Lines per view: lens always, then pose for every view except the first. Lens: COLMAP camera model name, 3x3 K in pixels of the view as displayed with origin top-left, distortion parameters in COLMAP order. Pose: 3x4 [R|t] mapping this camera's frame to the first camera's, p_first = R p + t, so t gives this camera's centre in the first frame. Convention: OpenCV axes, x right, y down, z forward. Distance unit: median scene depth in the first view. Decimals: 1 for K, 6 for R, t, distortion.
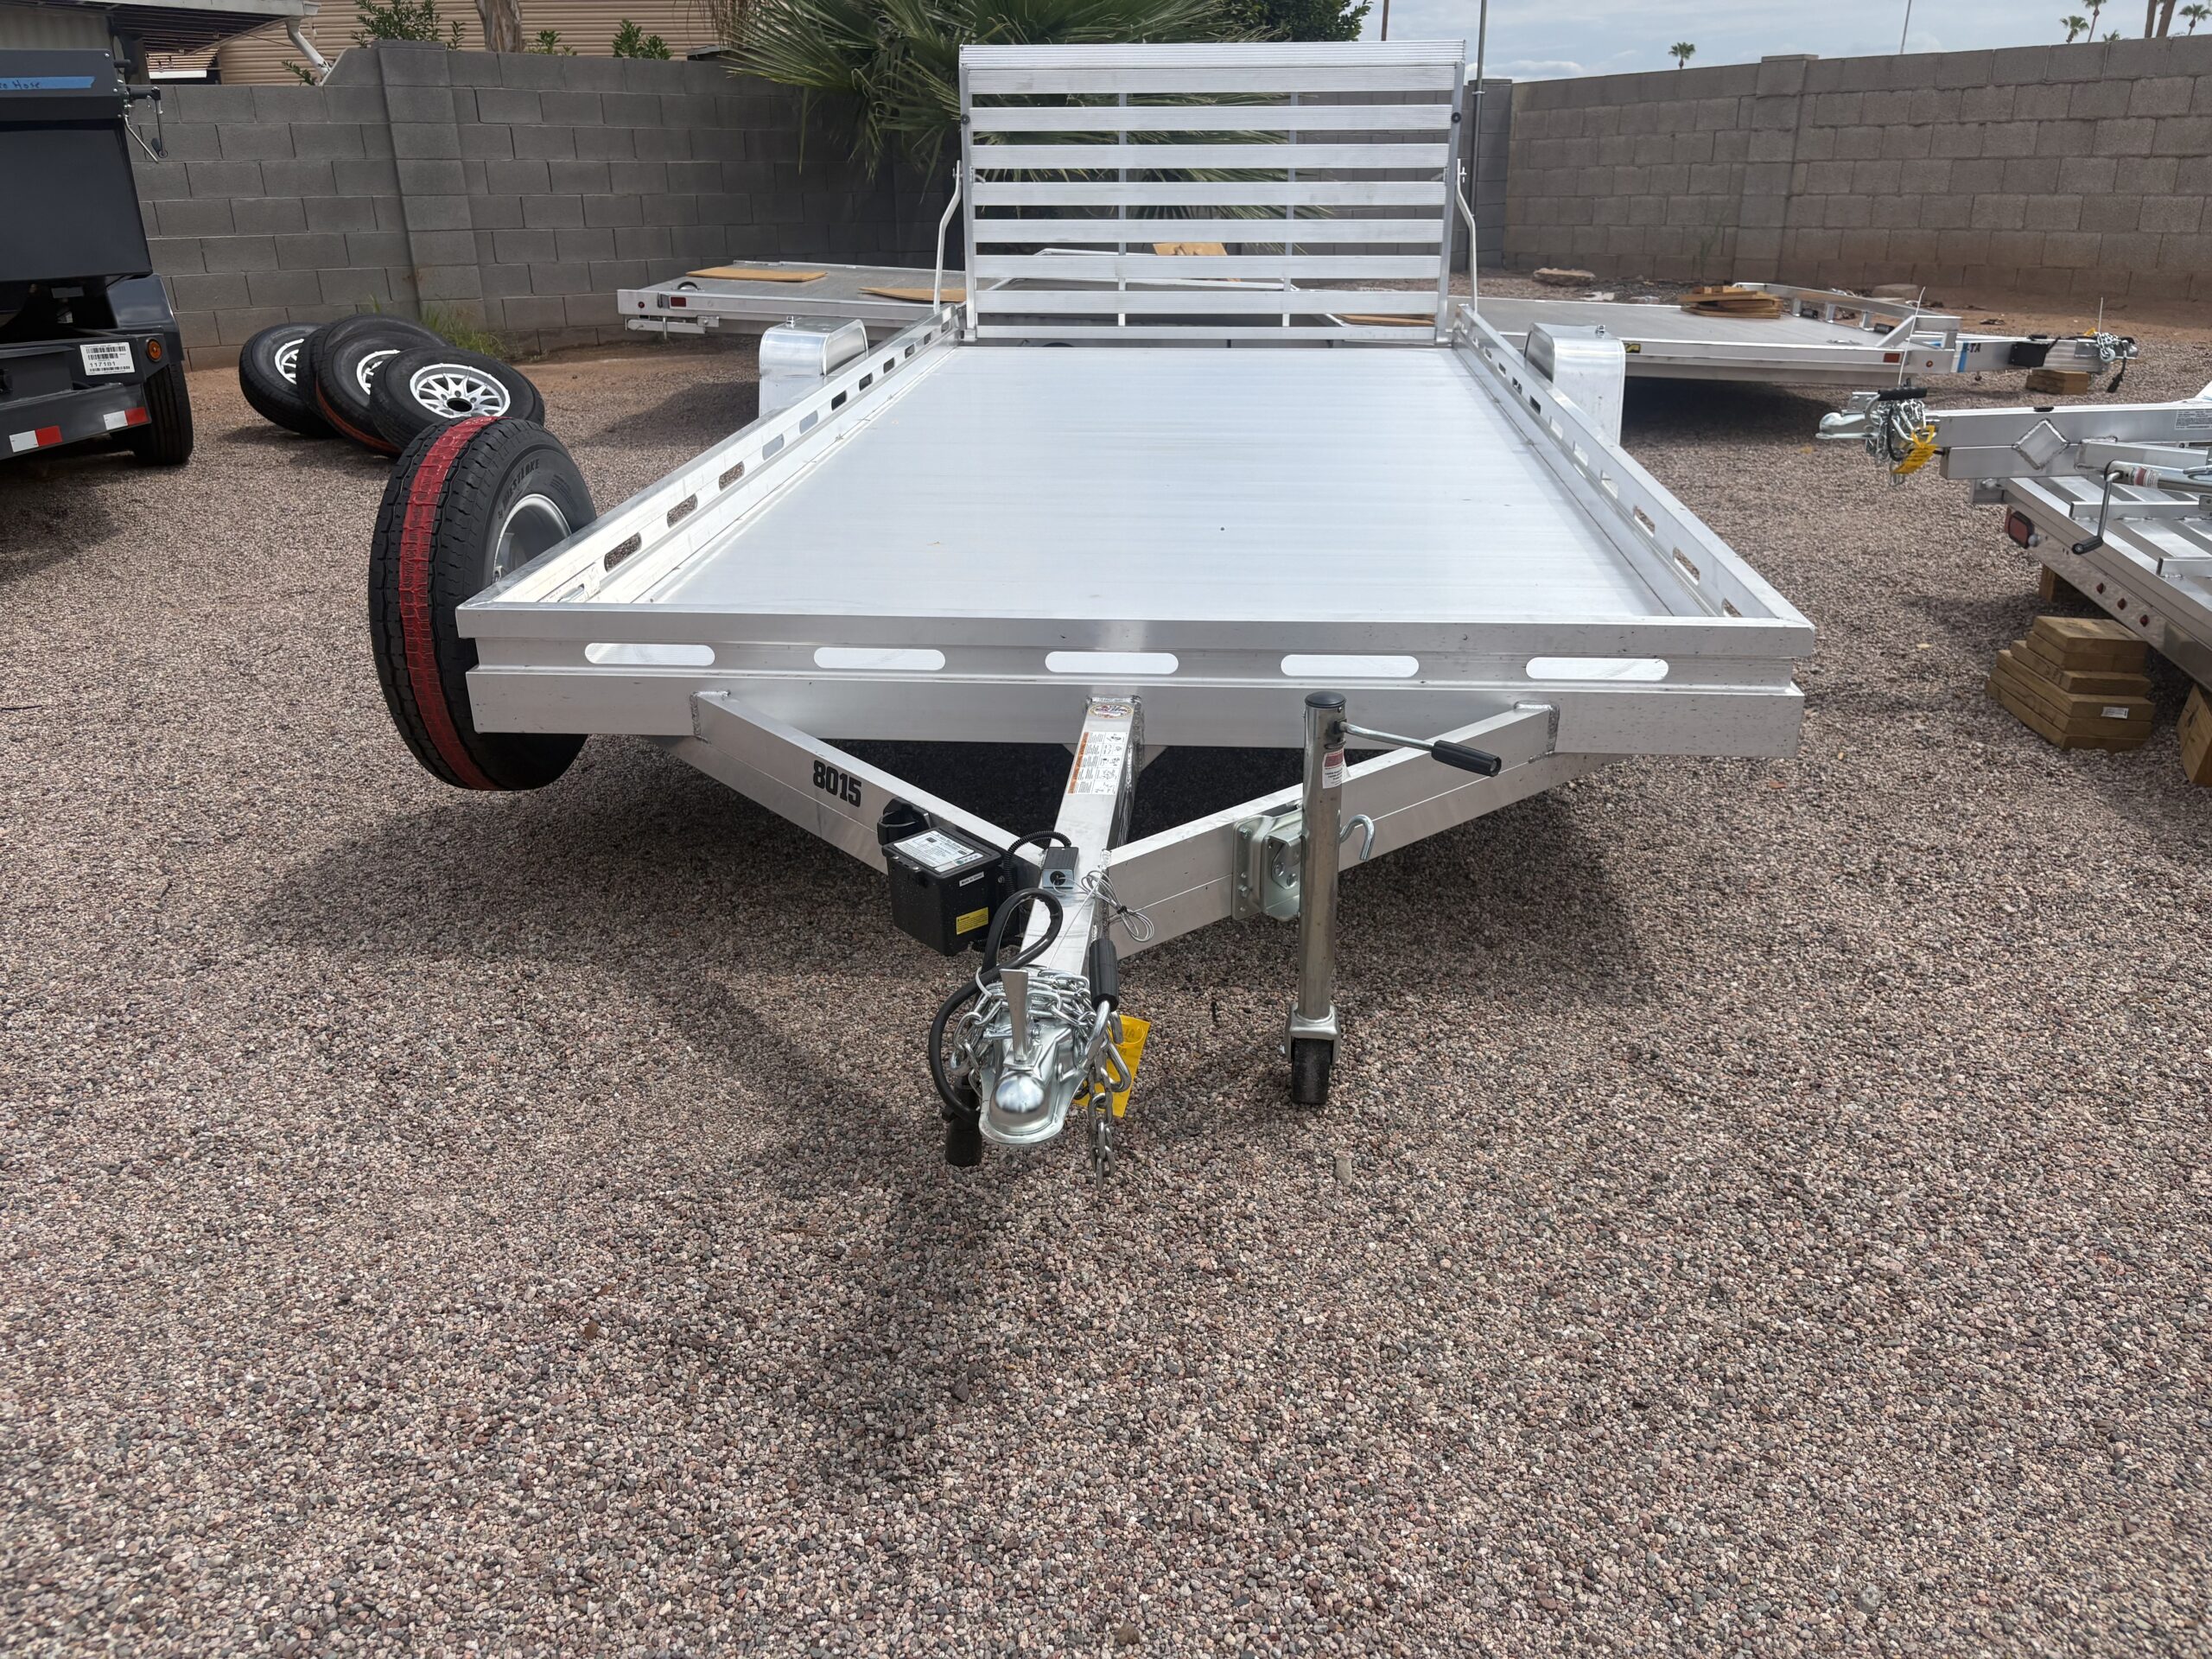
lens RADIAL K [[1650.2, 0, 1106.0], [0, 1650.2, 829.5], [0, 0, 1]] dist [0.040165, -0.045579]
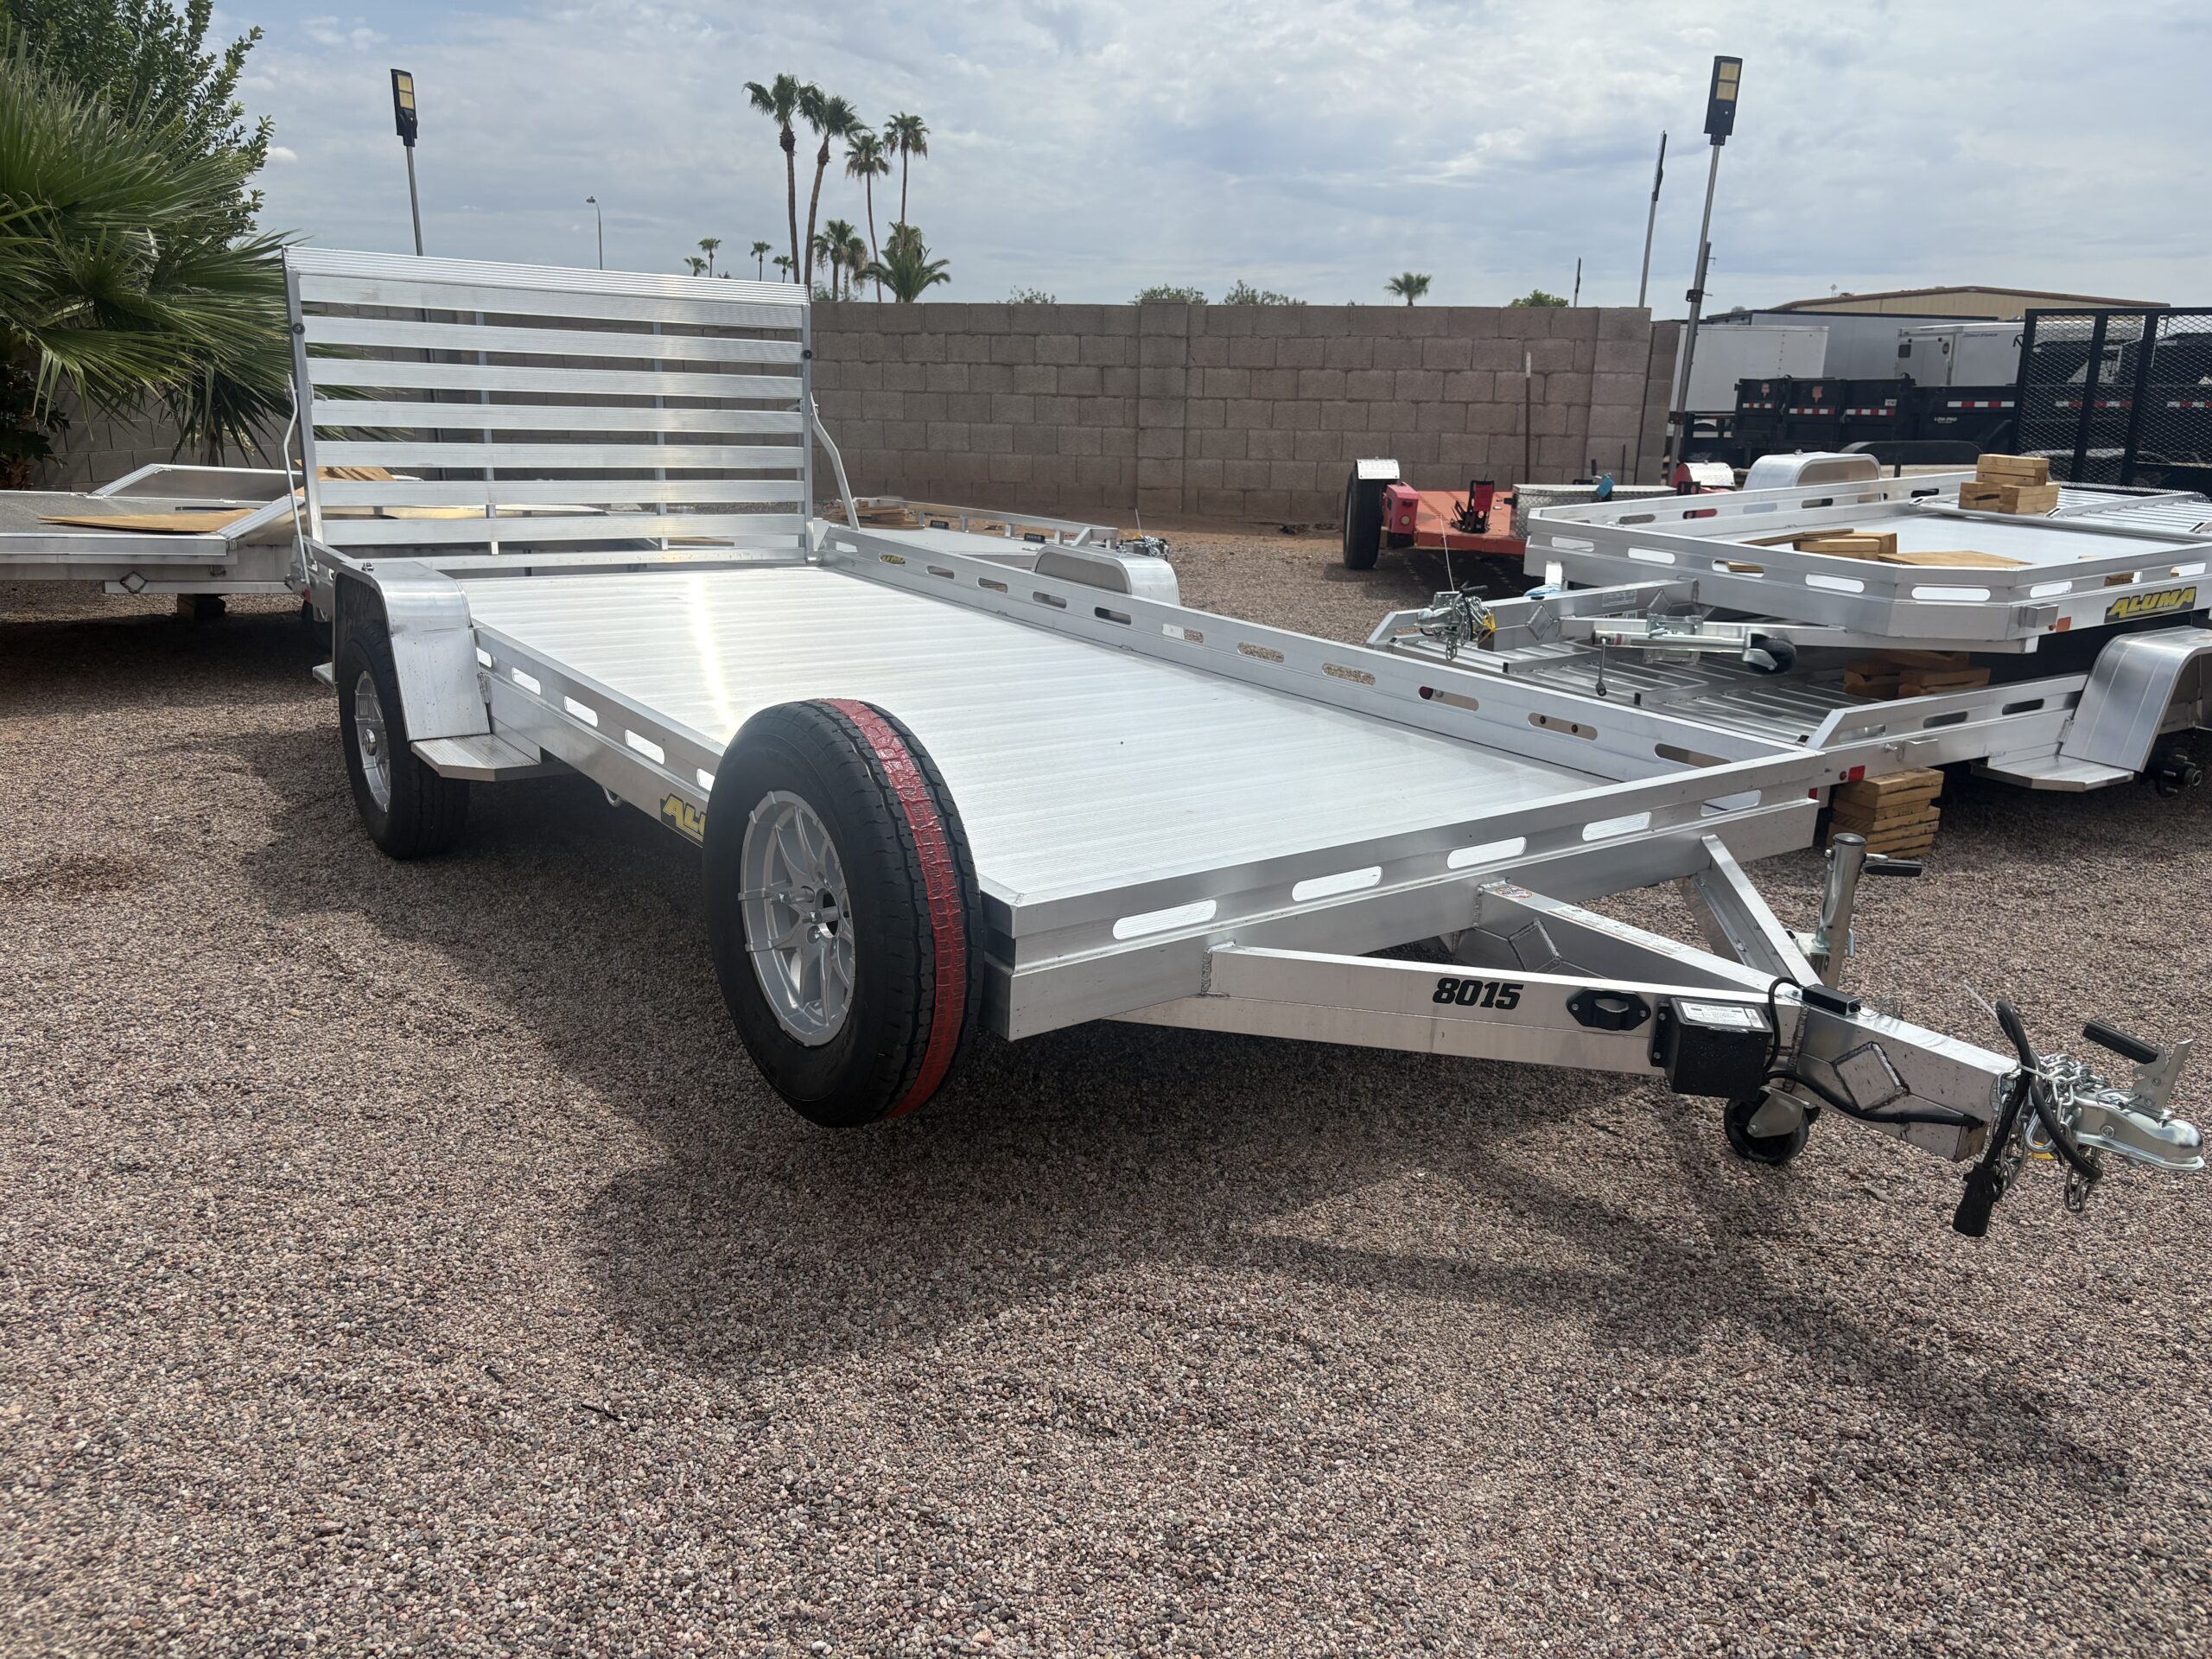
lens RADIAL K [[1687.3, 0, 1108.1], [0, 1687.3, 860.7], [0, 0, 1]] dist [0.002394, -0.000984]
pose [[0.748796, -0.148275, 0.646002, -0.377464], [0.211408, 0.977178, -0.020758, -0.051117], [-0.628181, 0.152113, 0.763053, 0.110144]]
